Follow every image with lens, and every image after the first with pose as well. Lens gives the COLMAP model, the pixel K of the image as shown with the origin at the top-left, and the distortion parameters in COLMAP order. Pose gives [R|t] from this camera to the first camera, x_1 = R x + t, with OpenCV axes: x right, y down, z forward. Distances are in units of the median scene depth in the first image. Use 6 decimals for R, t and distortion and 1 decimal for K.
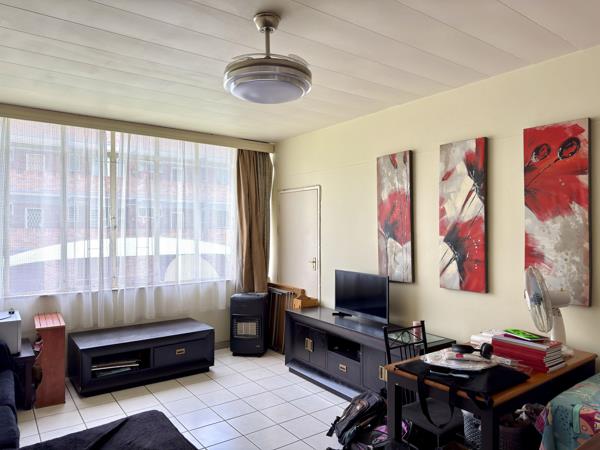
lens RADIAL K [[424.8, 0, 300.1], [0, 424.8, 223.0], [0, 0, 1]] dist [0.051288, -0.050958]
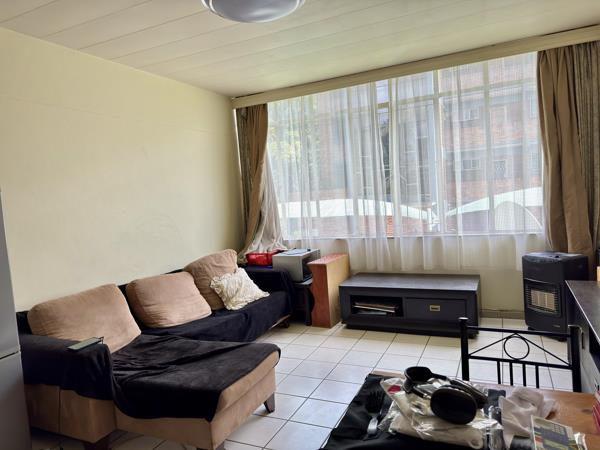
lens RADIAL K [[424.8, 0, 299.9], [0, 424.8, 226.8], [0, 0, 1]] dist [0.051288, -0.050958]
pose [[0.461624, 0.026543, -0.886678, 0.381400], [0.083994, 0.993754, 0.073477, 0.037190], [0.883090, -0.108394, 0.456511, 0.346763]]
